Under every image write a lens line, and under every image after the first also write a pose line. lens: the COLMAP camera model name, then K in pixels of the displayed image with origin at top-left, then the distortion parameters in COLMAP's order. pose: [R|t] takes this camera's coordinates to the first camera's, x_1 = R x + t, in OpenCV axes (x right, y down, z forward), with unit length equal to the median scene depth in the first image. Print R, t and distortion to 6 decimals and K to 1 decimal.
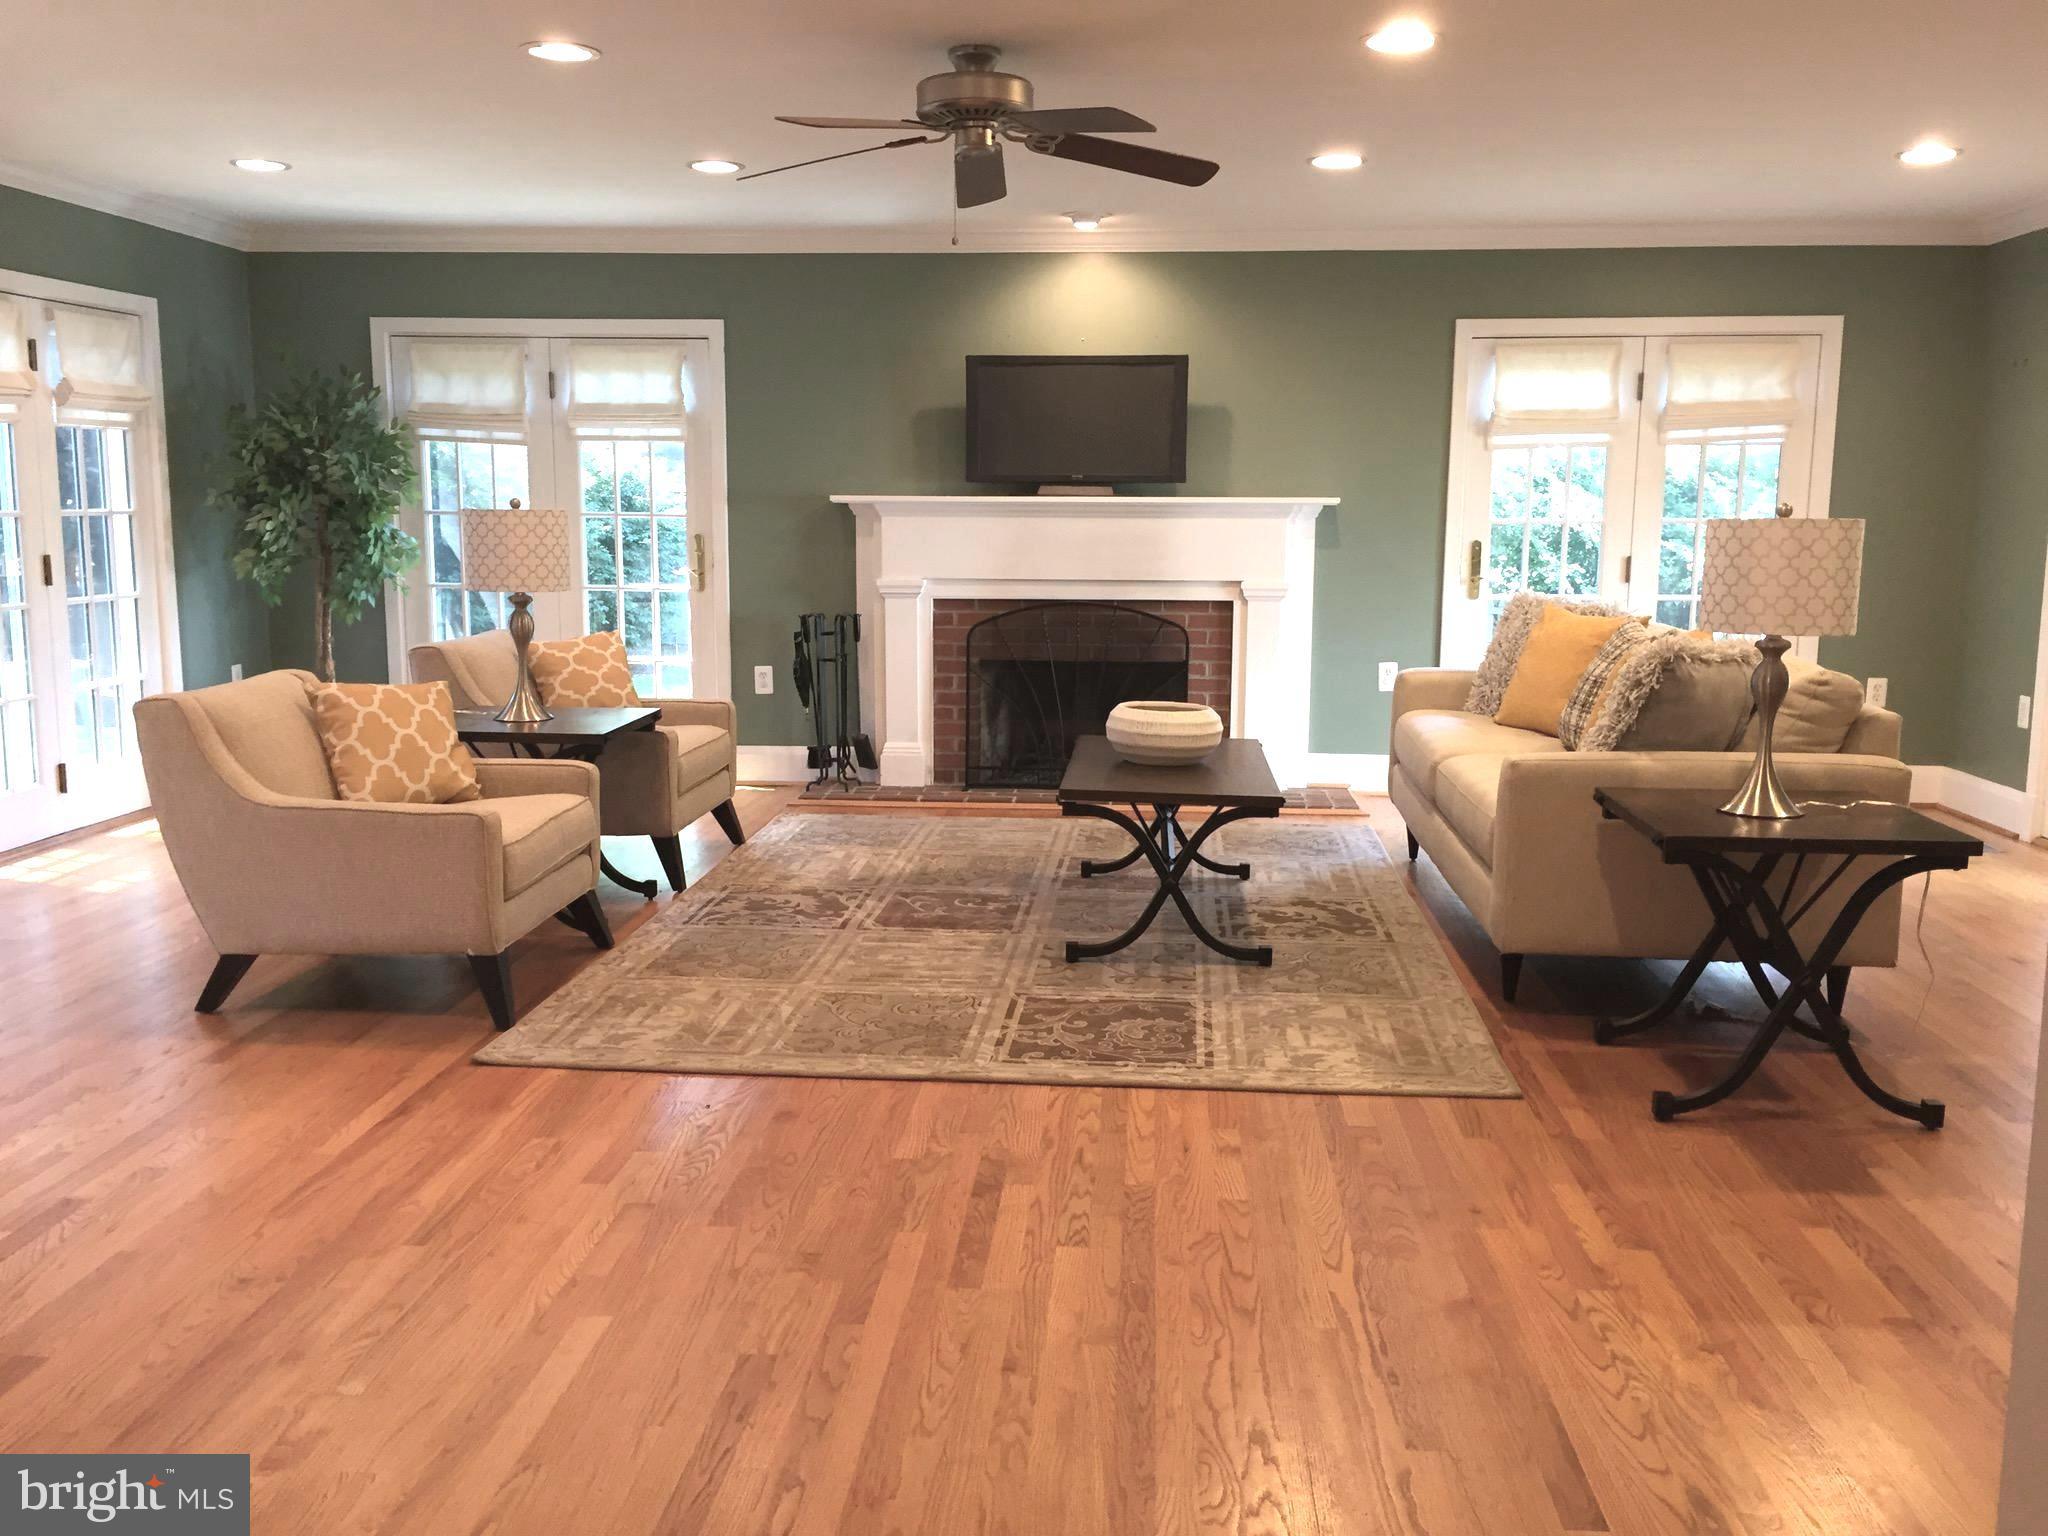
lens RADIAL K [[1762.6, 0, 1020.2], [0, 1762.6, 769.5], [0, 0, 1]] dist [0.072397, -0.092815]
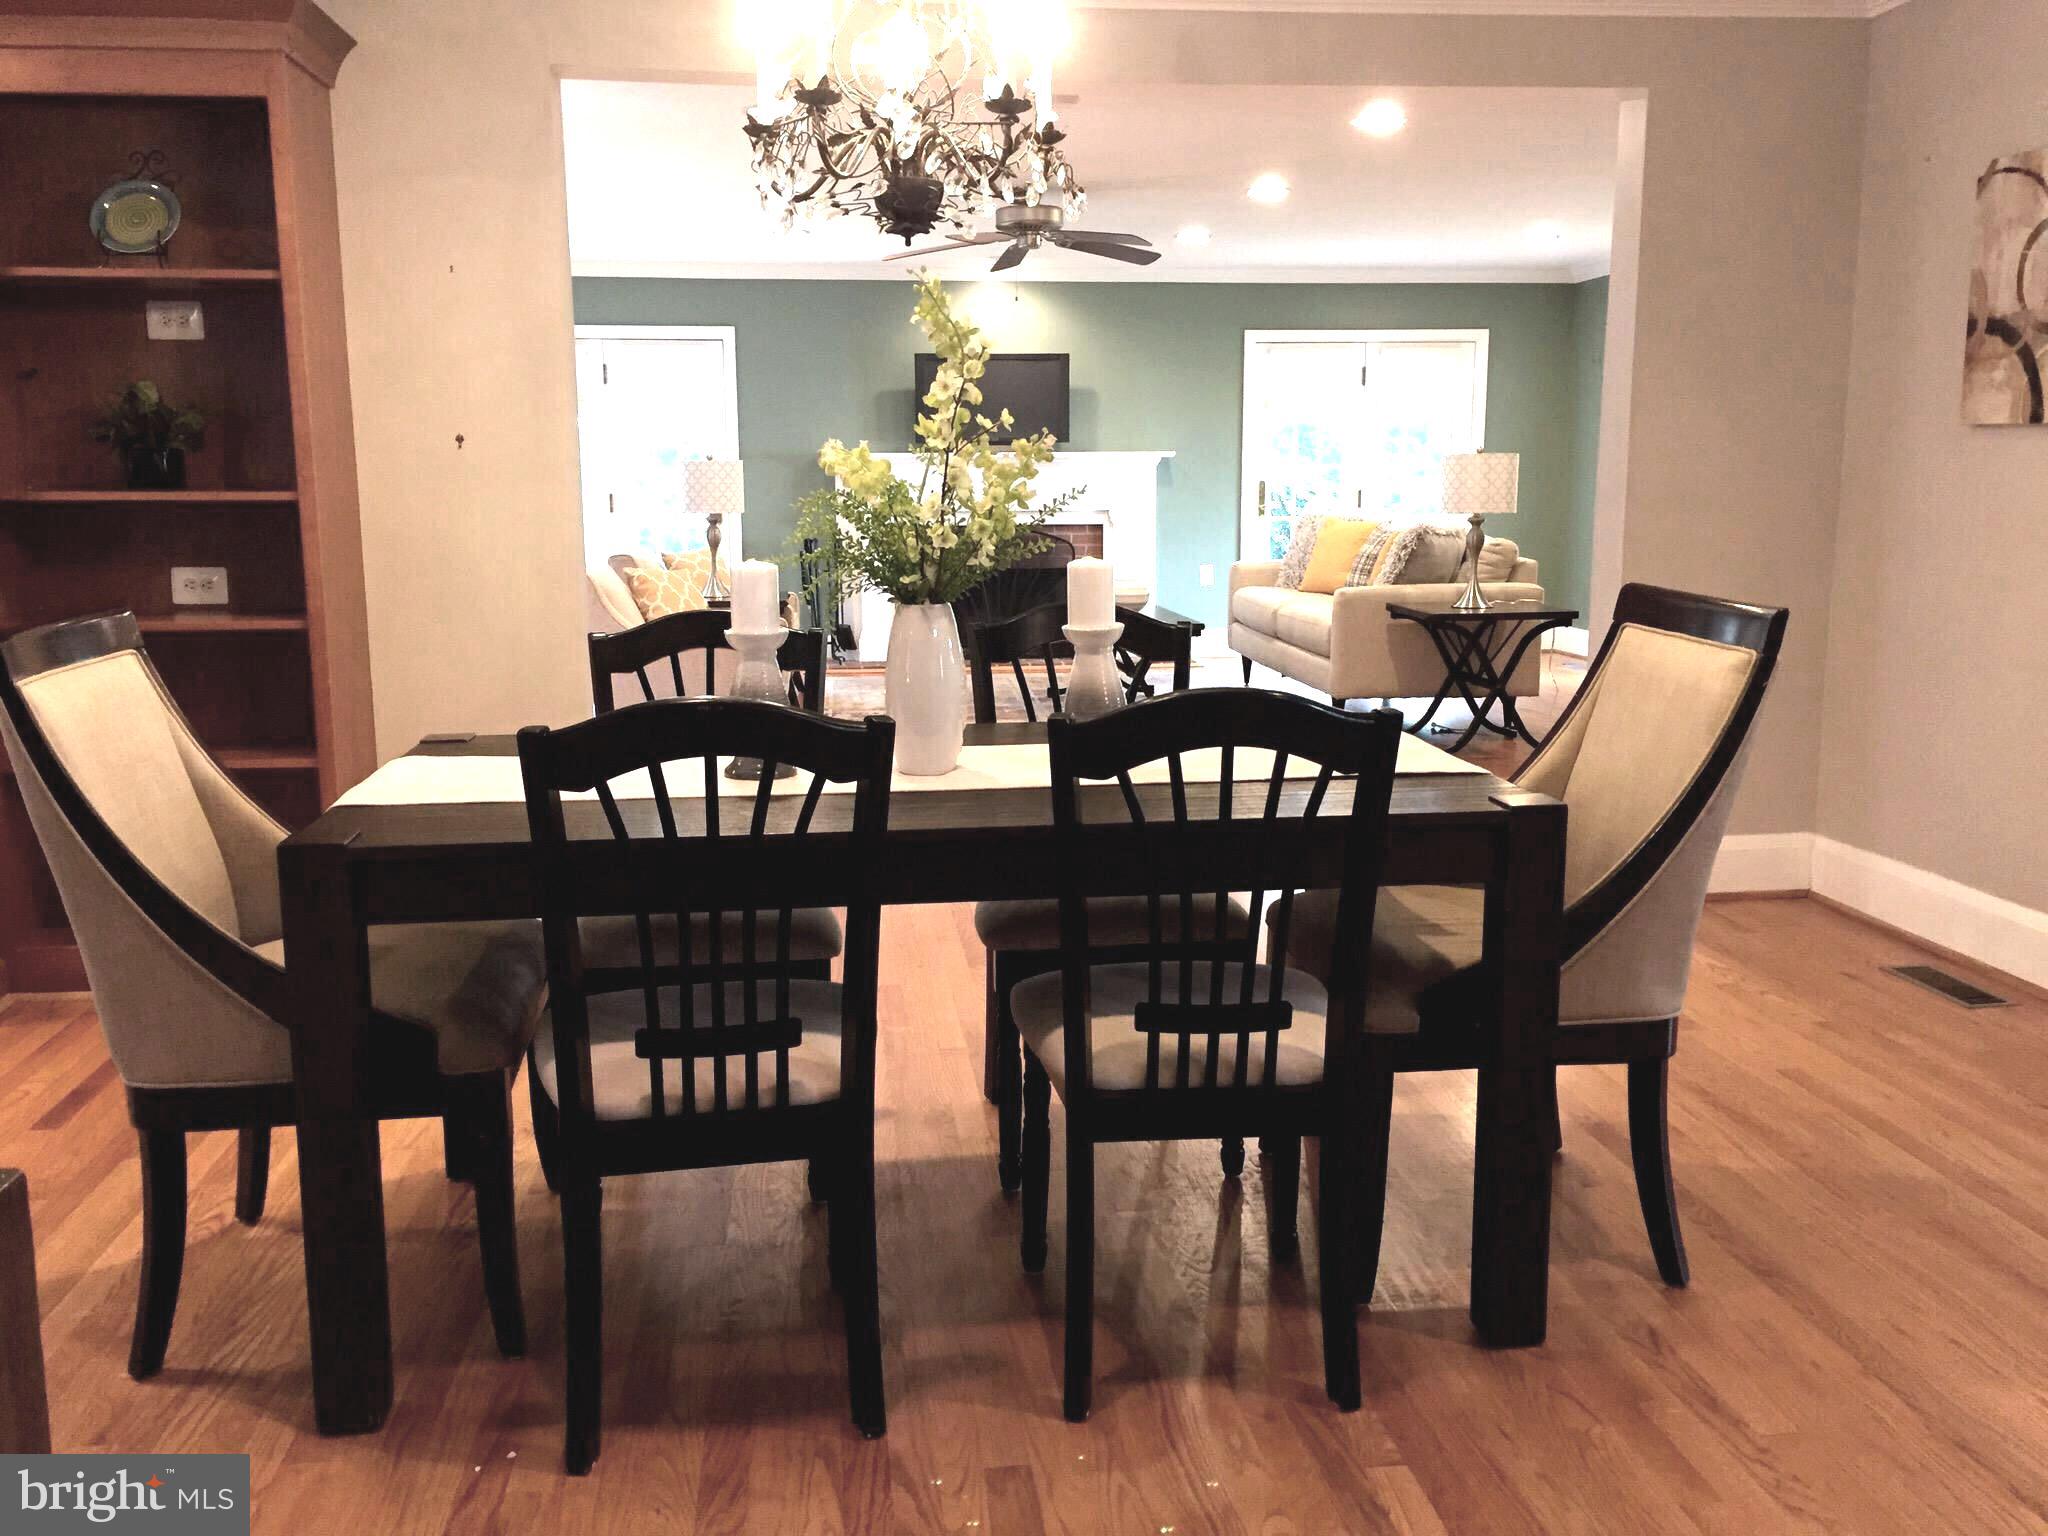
lens RADIAL K [[1762.6, 0, 1026.2], [0, 1762.6, 765.1], [0, 0, 1]] dist [0.072397, -0.092815]
pose [[0.982033, -0.041921, 0.183996, -0.347359], [0.039056, 0.999053, 0.019171, 0.114827], [-0.184625, -0.011640, 0.982740, -0.661436]]
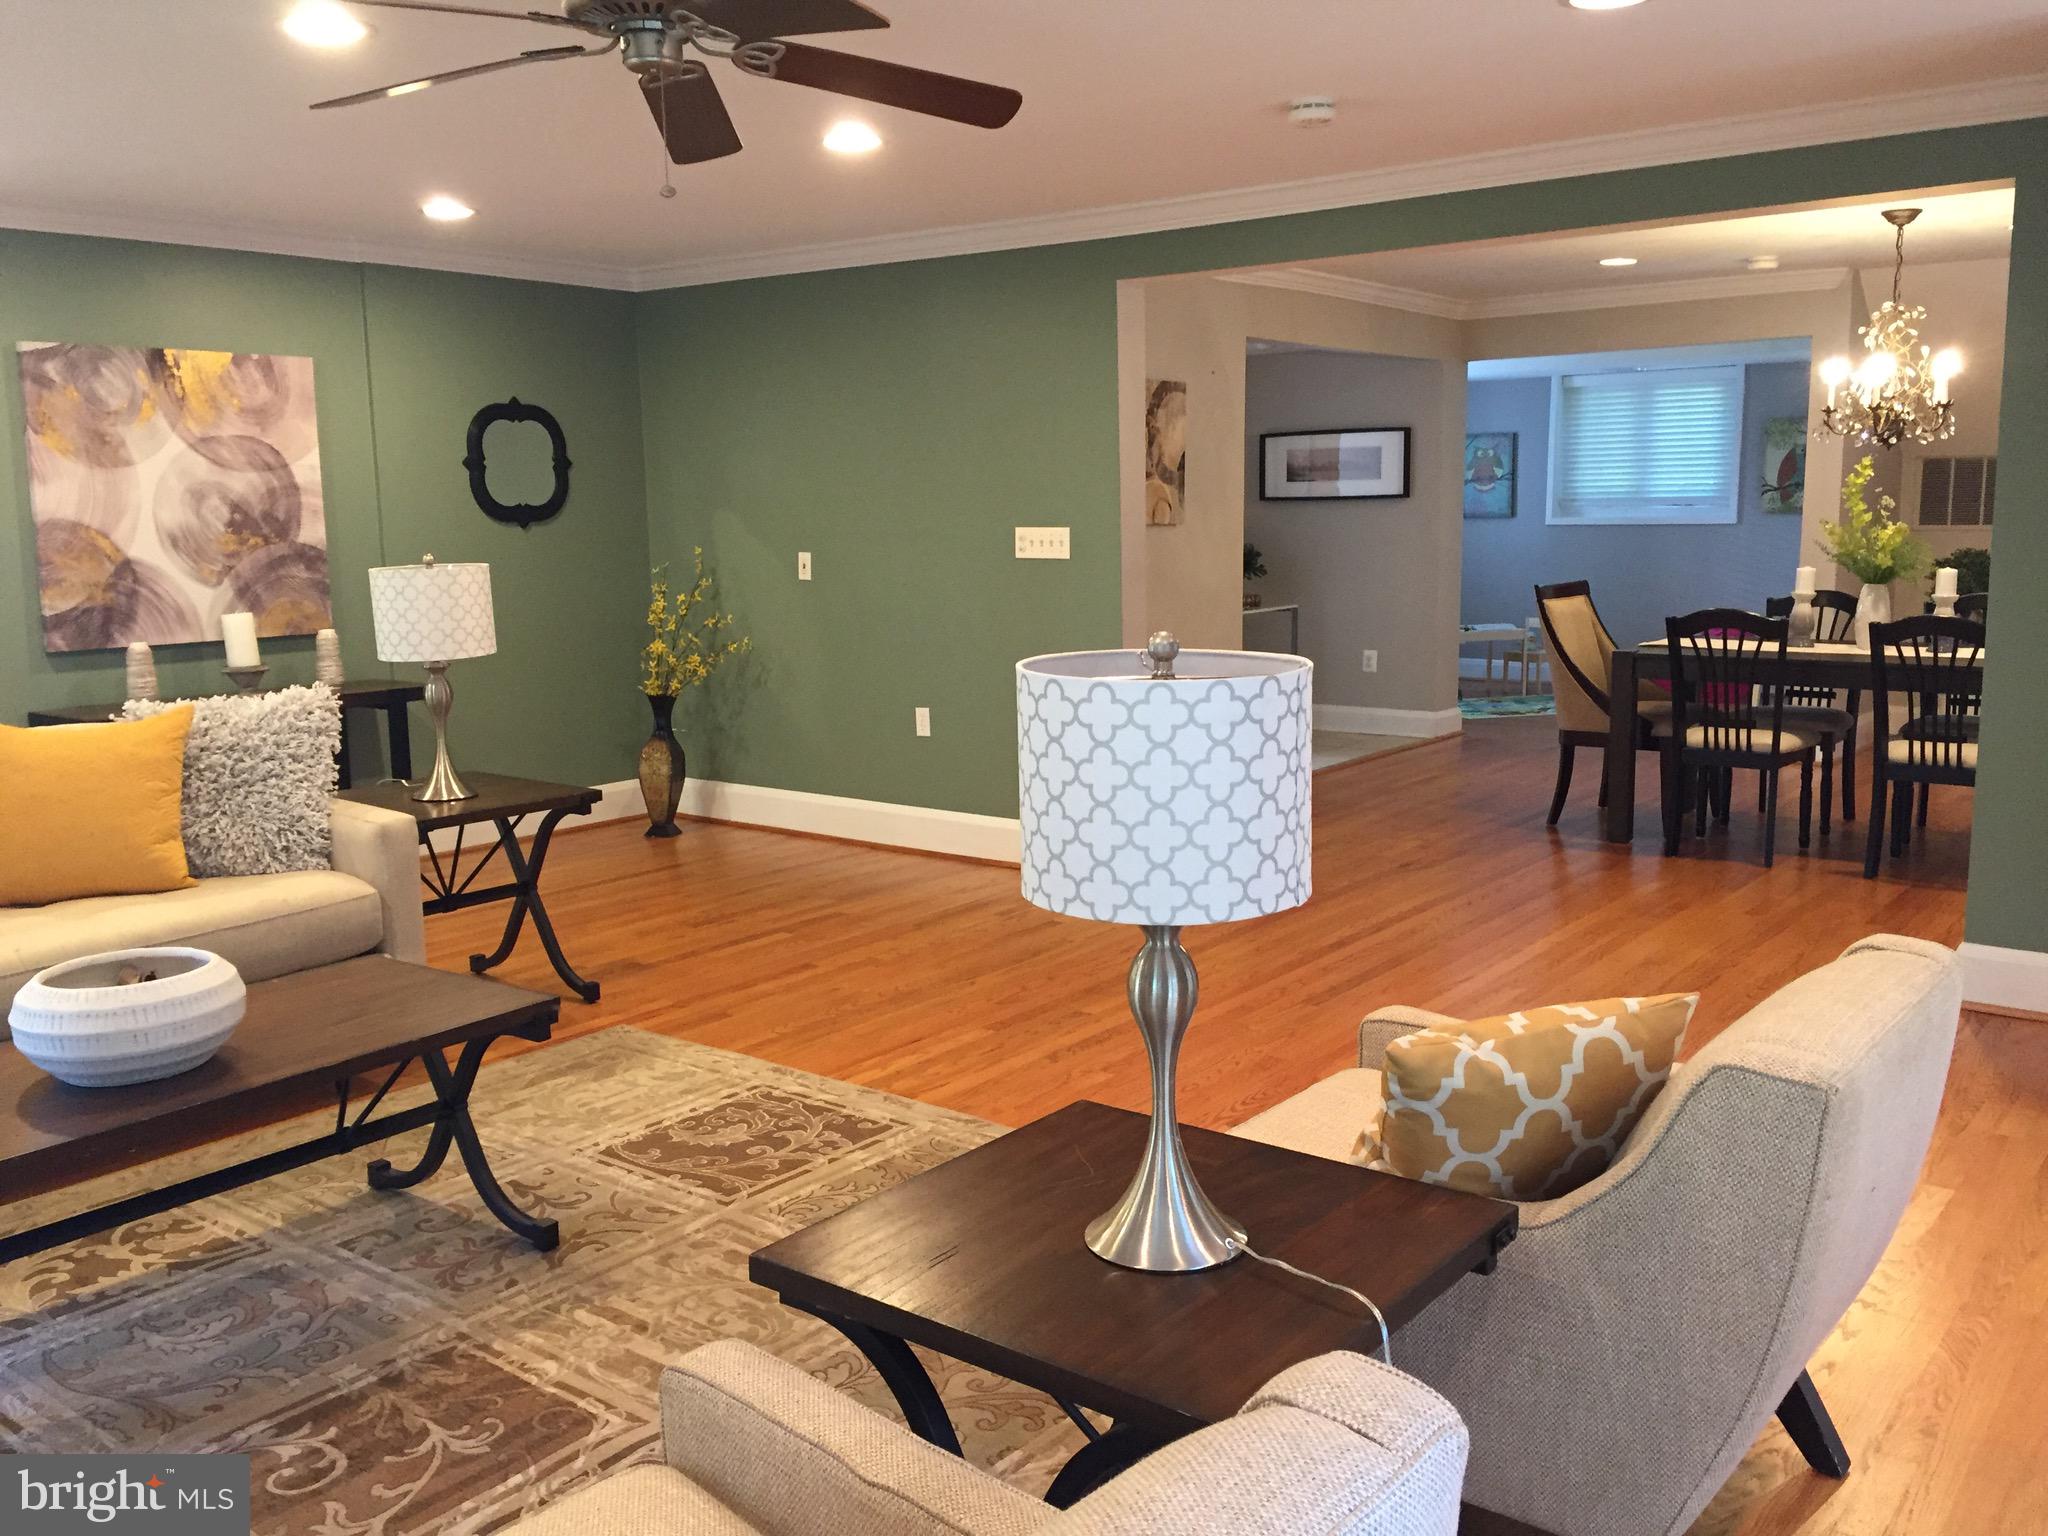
lens RADIAL K [[1762.6, 0, 1026.0], [0, 1762.6, 758.2], [0, 0, 1]] dist [0.072397, -0.092815]
pose [[-0.834750, -0.075322, 0.545453, -0.511372], [0.091465, 0.957870, 0.272248, -0.256031], [-0.542979, 0.277149, -0.792693, 1.461987]]
